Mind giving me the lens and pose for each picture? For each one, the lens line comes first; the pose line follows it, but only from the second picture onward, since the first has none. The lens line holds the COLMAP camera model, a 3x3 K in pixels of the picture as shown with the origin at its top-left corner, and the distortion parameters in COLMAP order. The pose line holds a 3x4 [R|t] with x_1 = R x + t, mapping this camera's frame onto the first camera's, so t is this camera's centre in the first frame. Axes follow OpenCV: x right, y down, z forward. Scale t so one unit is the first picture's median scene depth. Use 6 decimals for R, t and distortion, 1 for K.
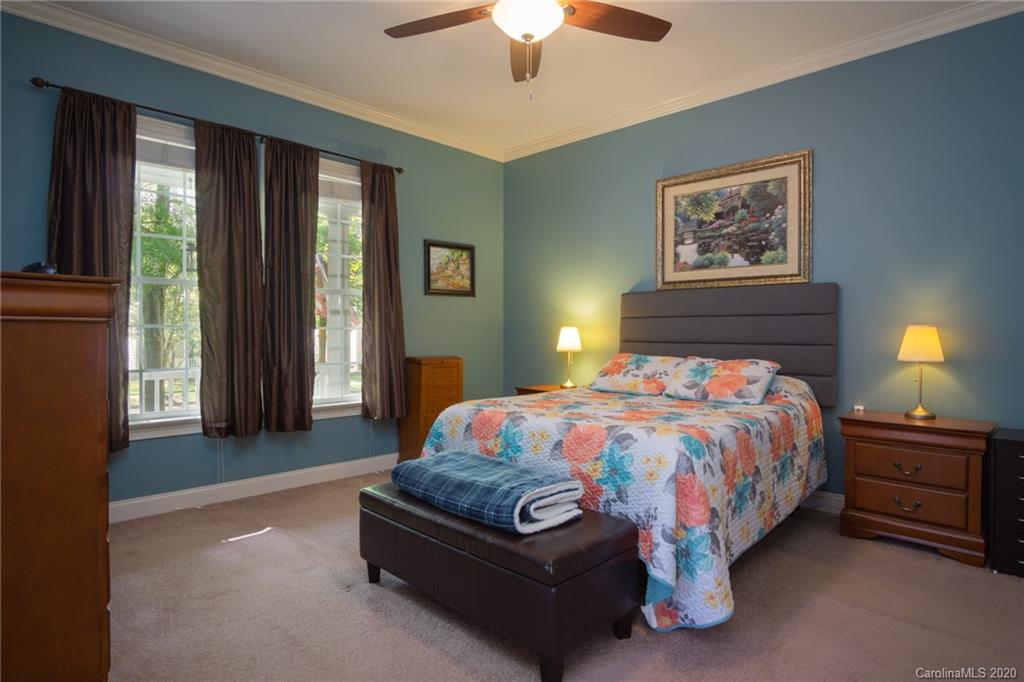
lens RADIAL K [[554.7, 0, 510.8], [0, 554.7, 337.2], [0, 0, 1]] dist [-0.002284, 0.004189]
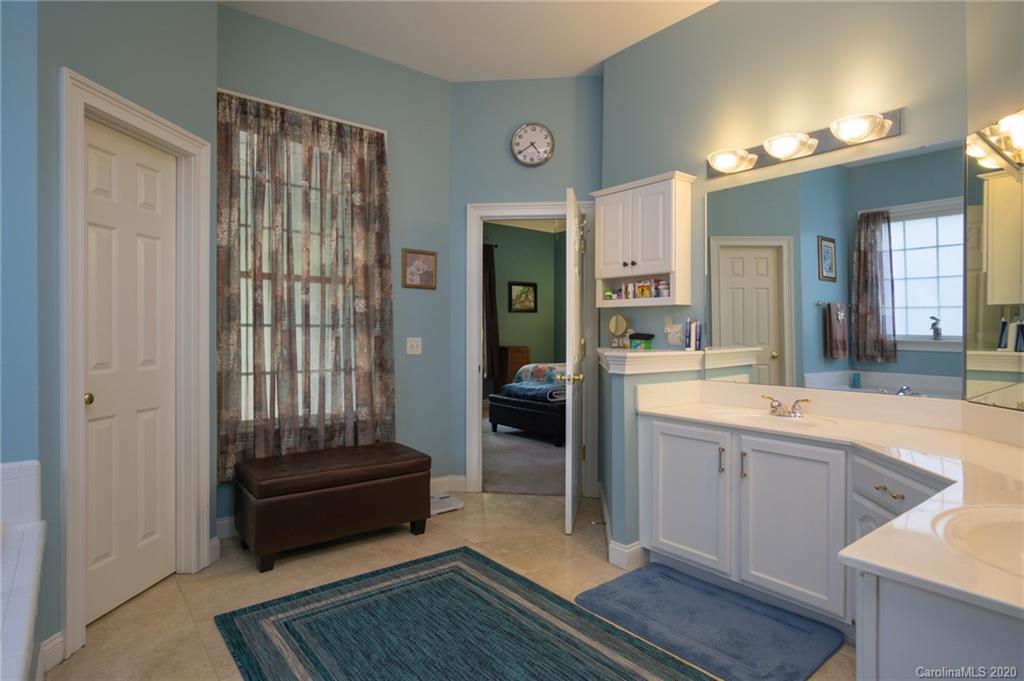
lens RADIAL K [[554.7, 0, 511.2], [0, 554.7, 333.9], [0, 0, 1]] dist [-0.002284, 0.004189]
pose [[0.992863, 0.000100, -0.119261, 0.066681], [-0.001091, 0.999965, -0.008250, 0.008011], [0.119256, 0.008322, 0.992829, -0.781837]]
